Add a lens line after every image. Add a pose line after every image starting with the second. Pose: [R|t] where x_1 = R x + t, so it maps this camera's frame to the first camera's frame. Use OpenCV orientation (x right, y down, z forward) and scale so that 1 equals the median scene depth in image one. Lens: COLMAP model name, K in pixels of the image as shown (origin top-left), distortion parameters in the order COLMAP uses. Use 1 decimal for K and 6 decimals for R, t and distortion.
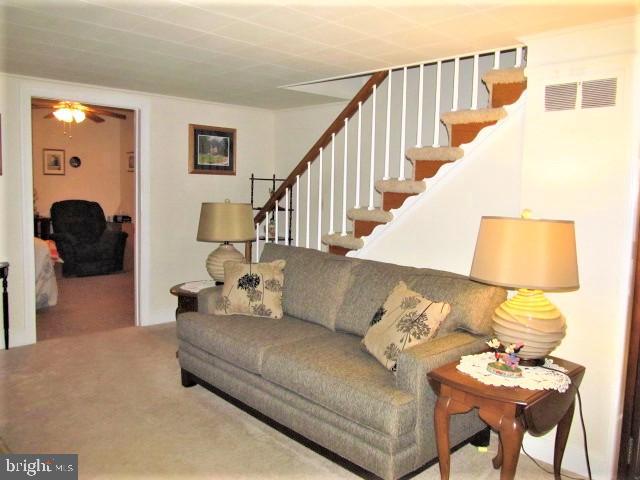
lens RADIAL K [[532.1, 0, 316.7], [0, 532.1, 241.1], [0, 0, 1]] dist [-0.058662, 0.030754]
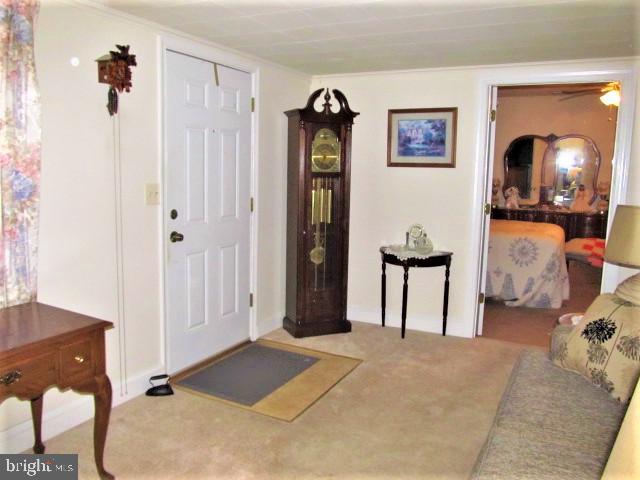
lens RADIAL K [[532.1, 0, 318.9], [0, 532.1, 238.0], [0, 0, 1]] dist [-0.058662, 0.030754]
pose [[0.339134, 0.107644, -0.934559, 0.317196], [-0.098836, 0.992011, 0.078396, -0.047971], [0.935532, 0.065781, 0.347064, 0.422191]]
